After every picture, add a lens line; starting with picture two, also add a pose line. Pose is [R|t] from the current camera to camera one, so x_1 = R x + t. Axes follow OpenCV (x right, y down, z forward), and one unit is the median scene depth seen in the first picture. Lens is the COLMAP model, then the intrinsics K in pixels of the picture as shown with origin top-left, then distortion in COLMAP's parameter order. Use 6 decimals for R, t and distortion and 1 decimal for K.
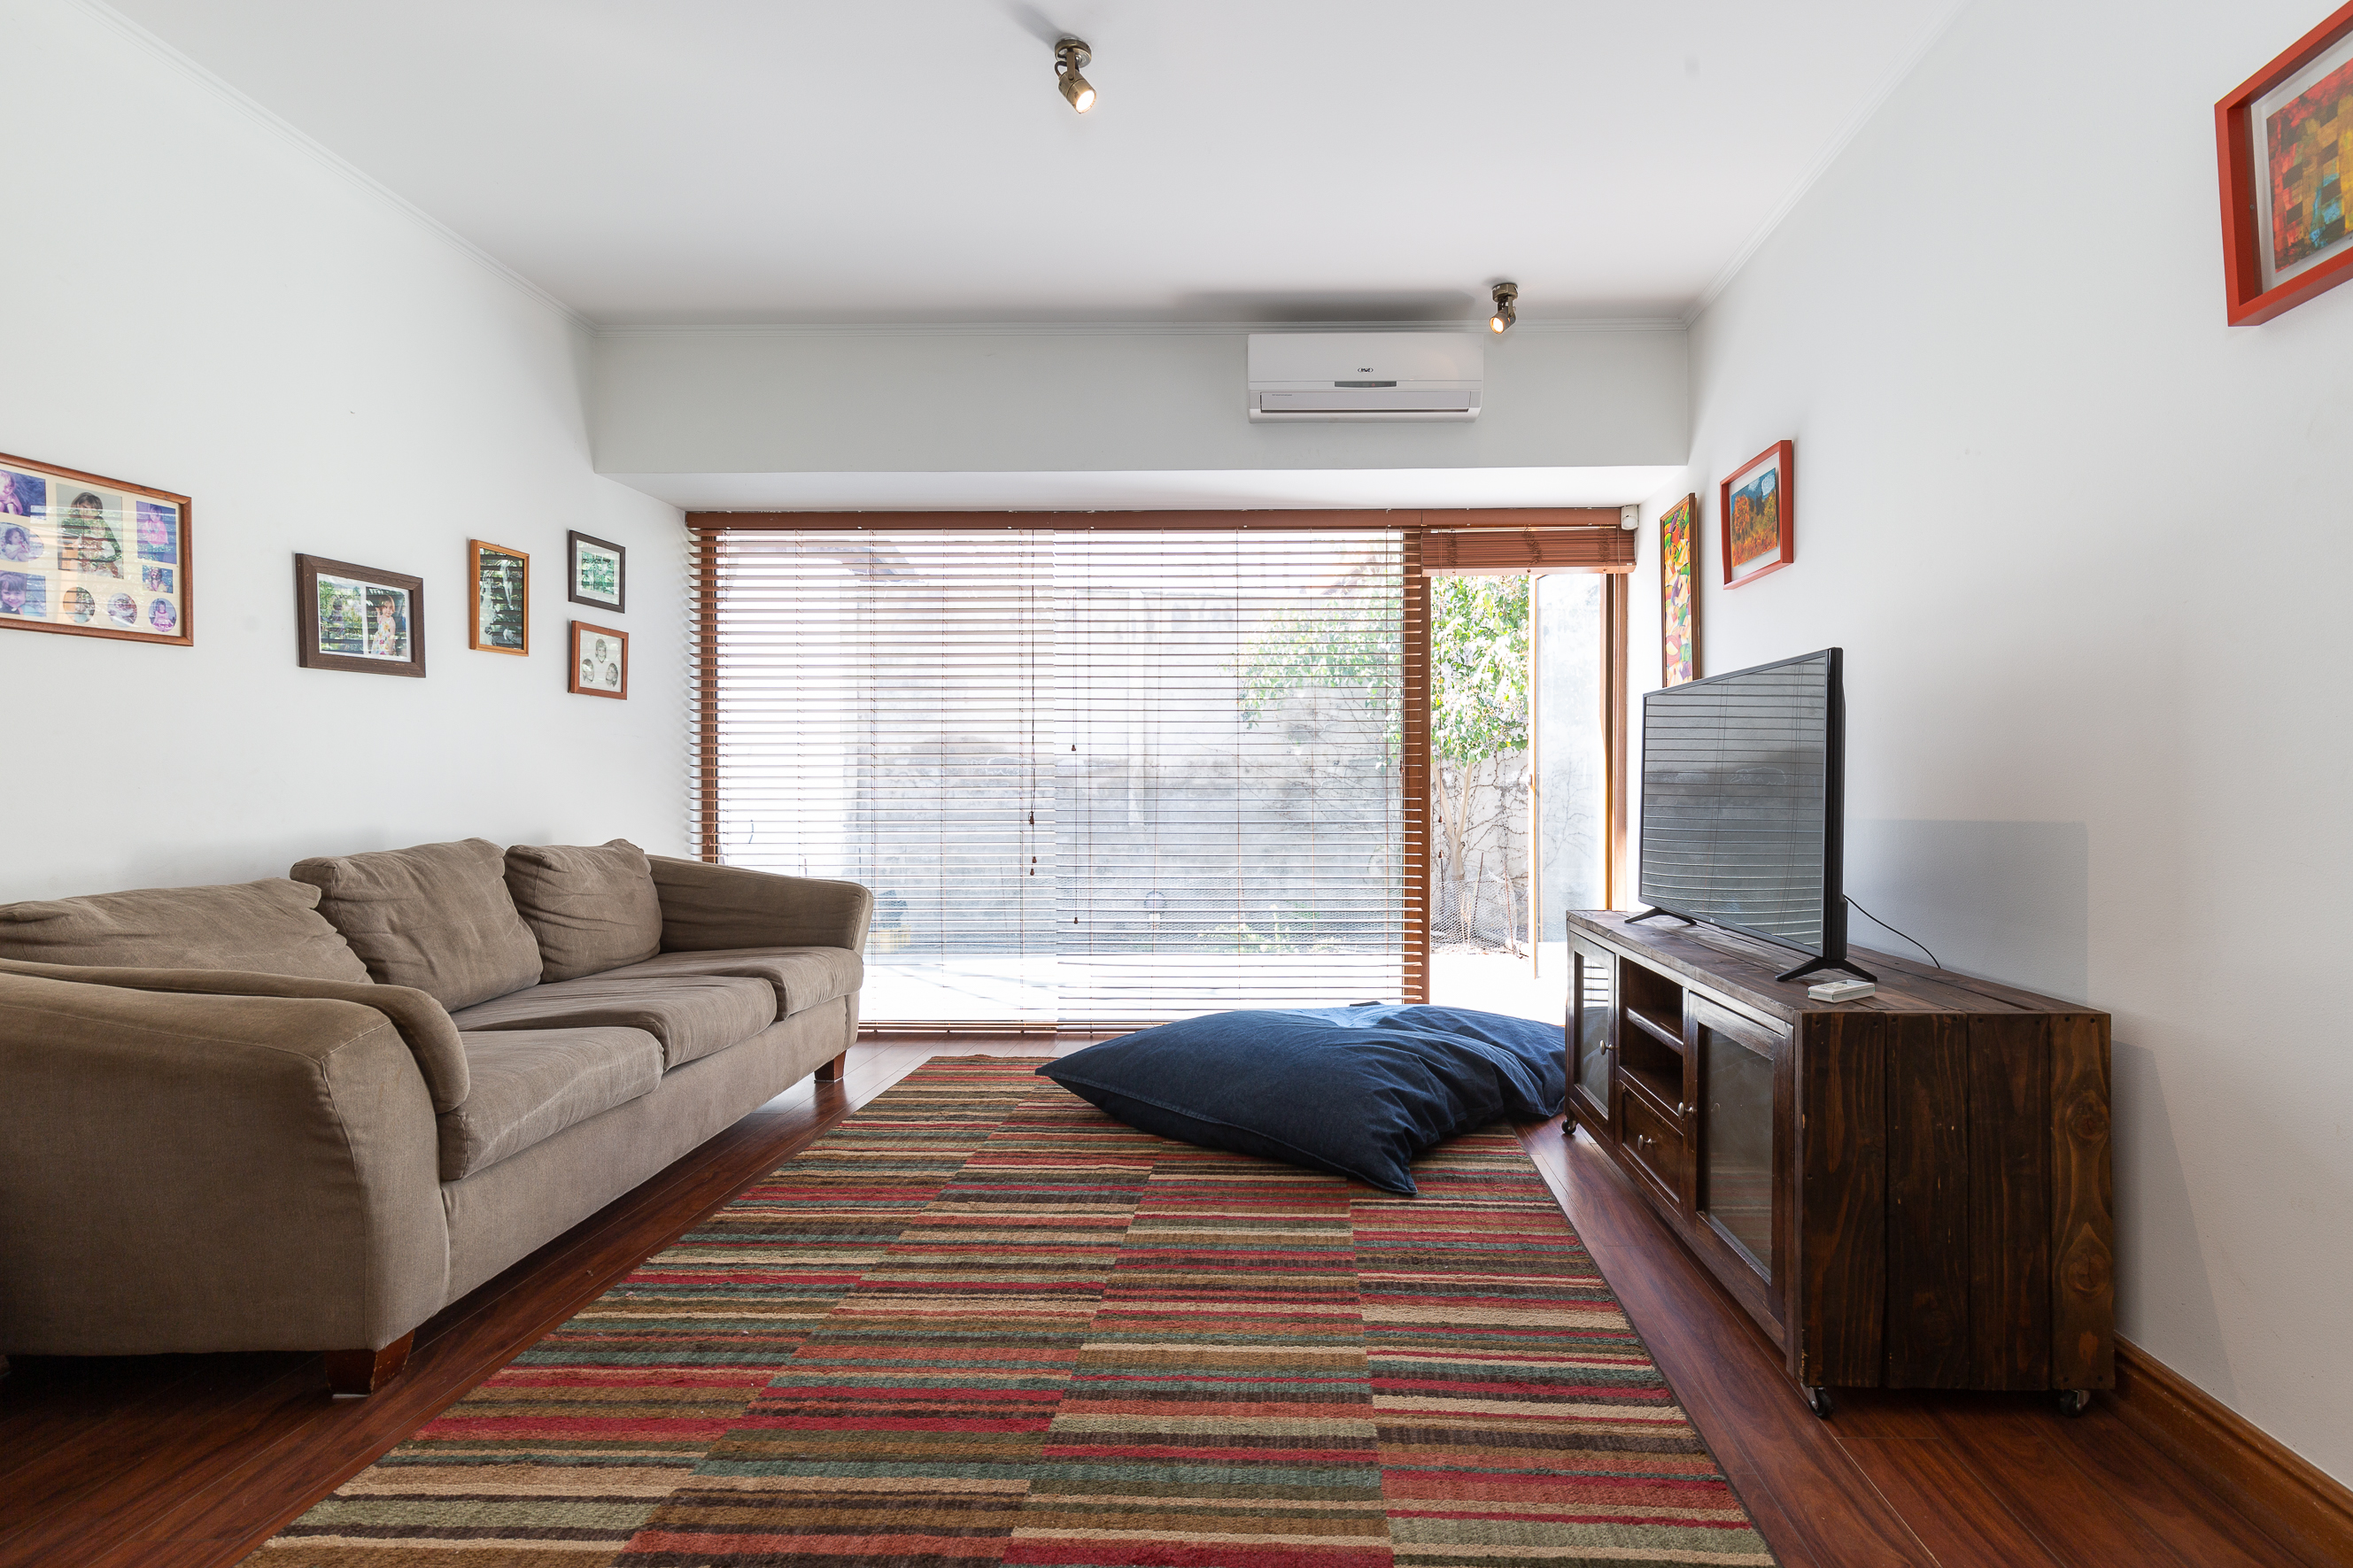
lens RADIAL K [[1154.1, 0, 1174.3], [0, 1154.1, 781.5], [0, 0, 1]] dist [0.009471, -0.000430]
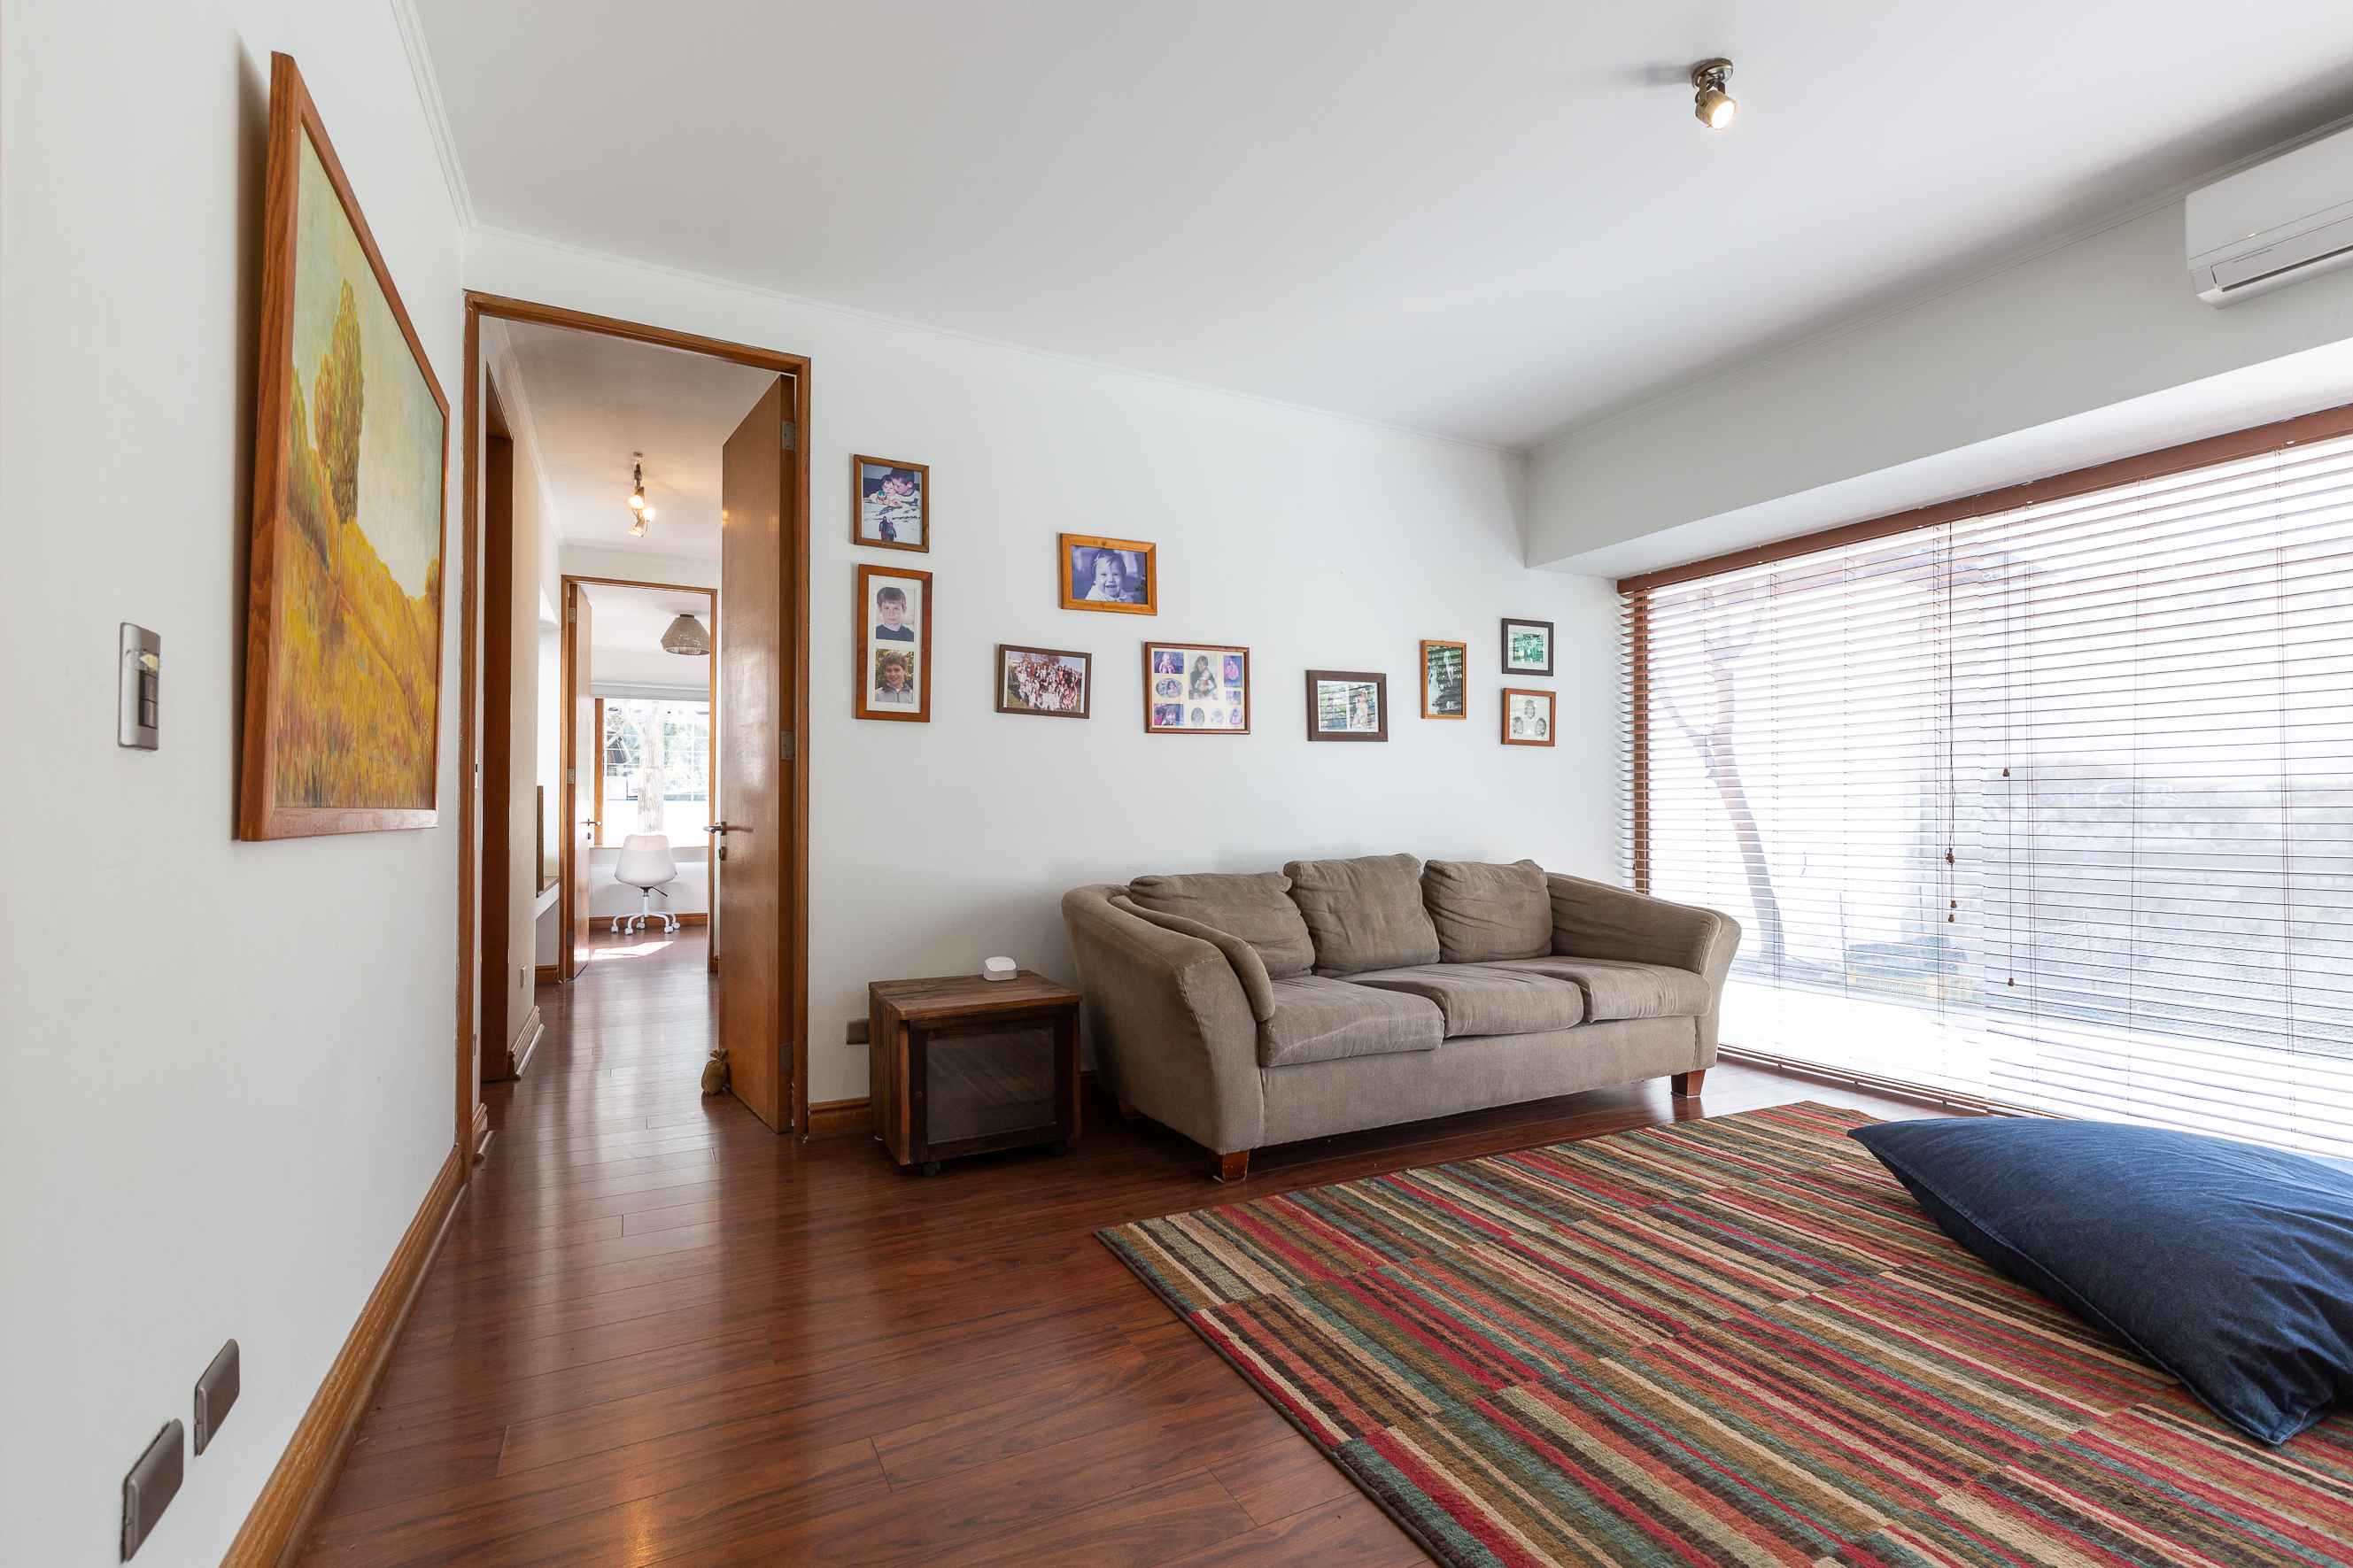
lens RADIAL K [[1075.9, 0, 1178.8], [0, 1075.9, 791.8], [0, 0, 1]] dist [0.015351, -0.004499]
pose [[0.460322, -0.018517, -0.887559, 0.497793], [-0.000388, 0.999778, -0.021060, 0.001967], [0.887752, 0.010038, 0.460213, 0.173112]]
